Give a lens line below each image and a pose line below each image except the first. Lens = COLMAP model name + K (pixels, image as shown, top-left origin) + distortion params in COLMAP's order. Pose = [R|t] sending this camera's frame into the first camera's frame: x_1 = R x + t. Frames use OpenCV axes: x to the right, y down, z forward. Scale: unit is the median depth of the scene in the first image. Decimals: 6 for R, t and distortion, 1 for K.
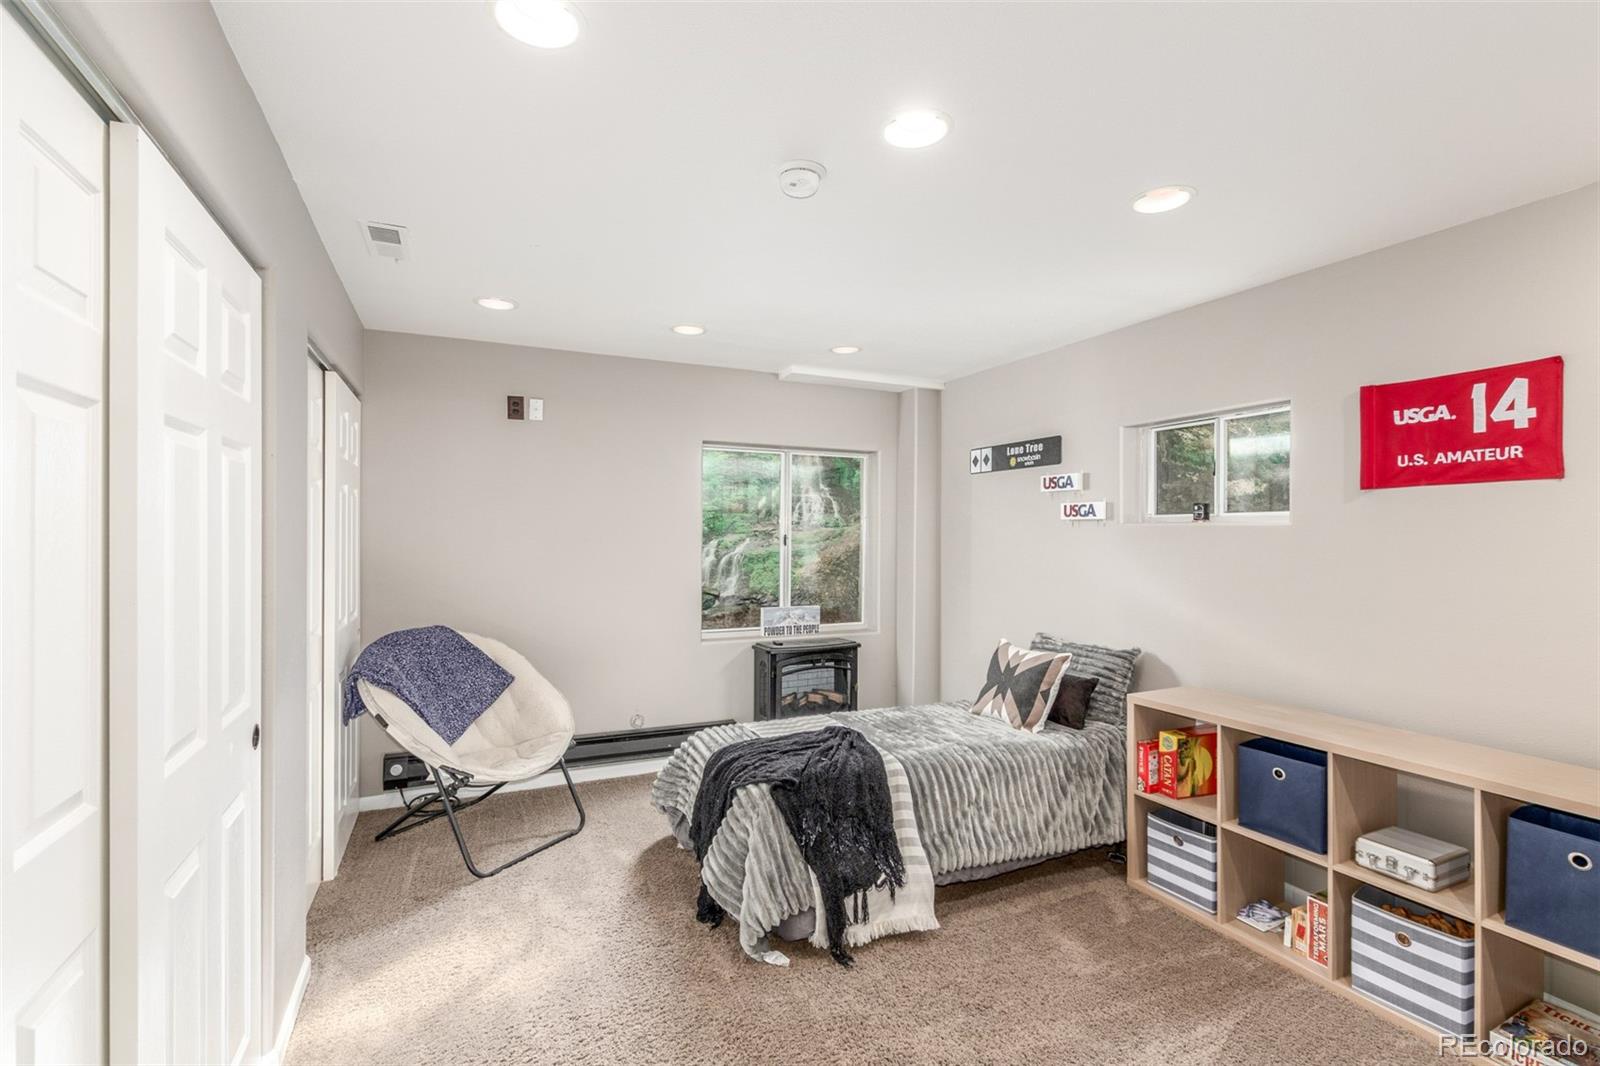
lens RADIAL K [[728.3, 0, 800.2], [0, 728.3, 534.3], [0, 0, 1]] dist [0.005733, -0.002194]
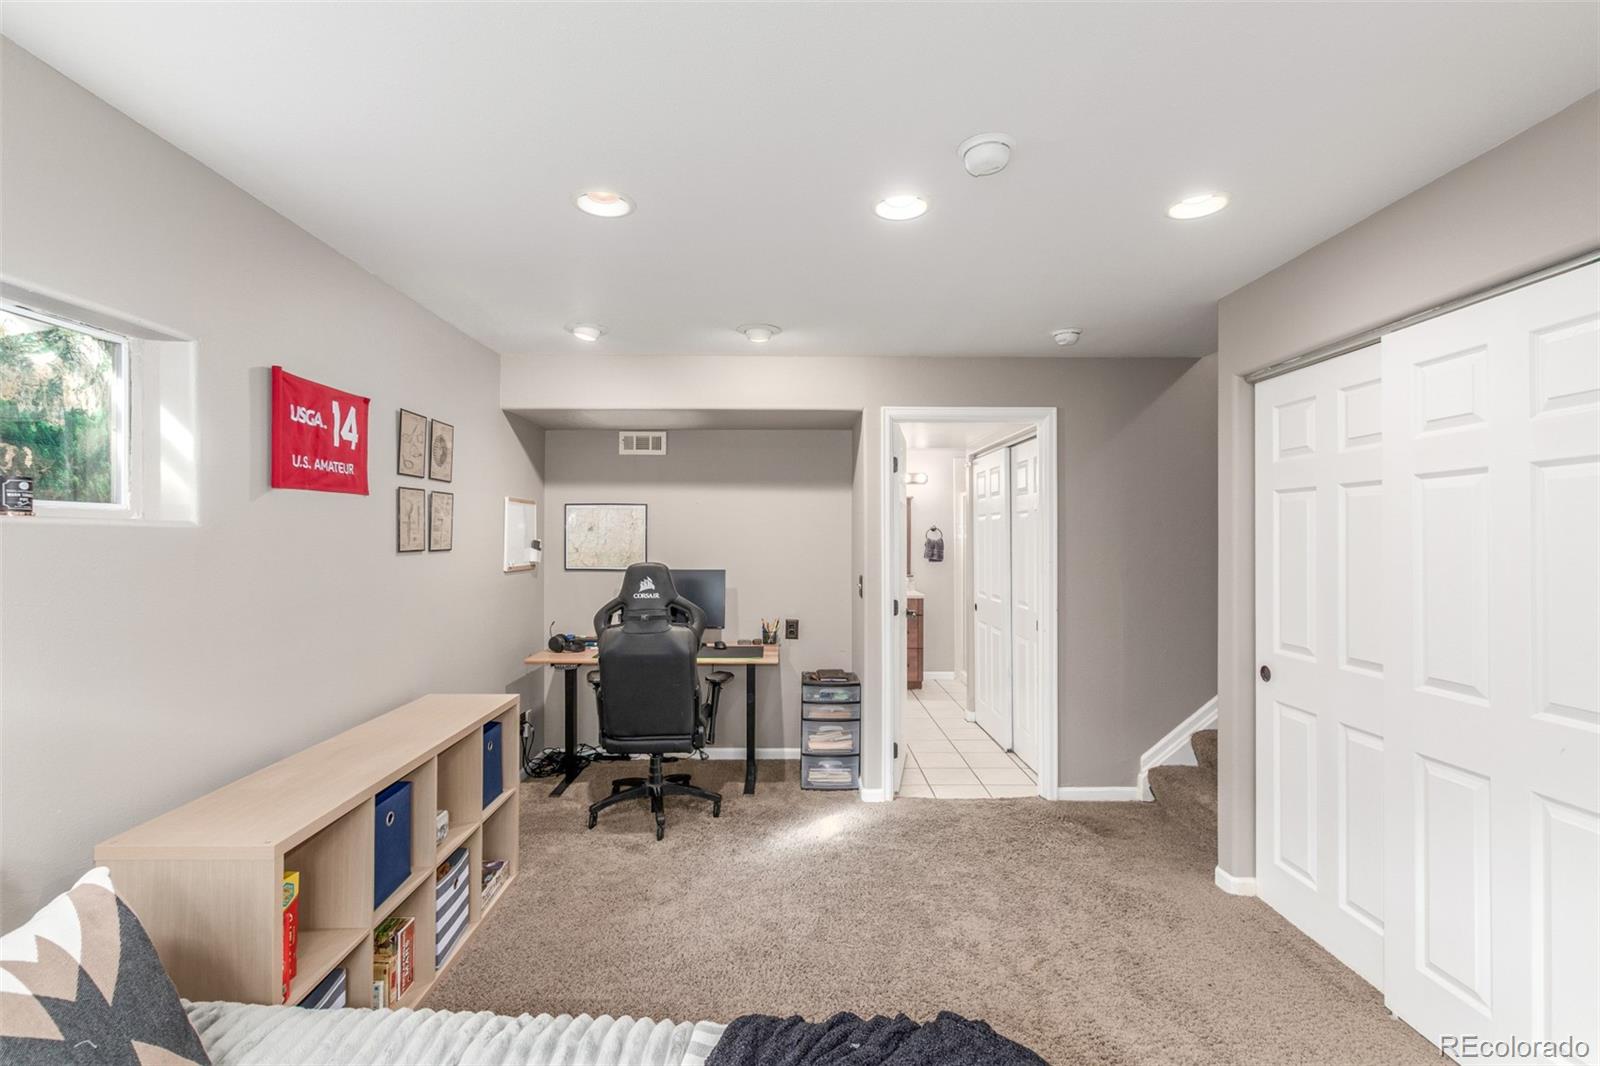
lens RADIAL K [[728.3, 0, 797.7], [0, 728.3, 532.6], [0, 0, 1]] dist [0.005733, -0.002194]
pose [[-0.912278, -0.001534, 0.409568, -0.141992], [-0.002248, 0.999997, -0.001262, -0.010048], [-0.409564, -0.002072, -0.912279, 1.654143]]
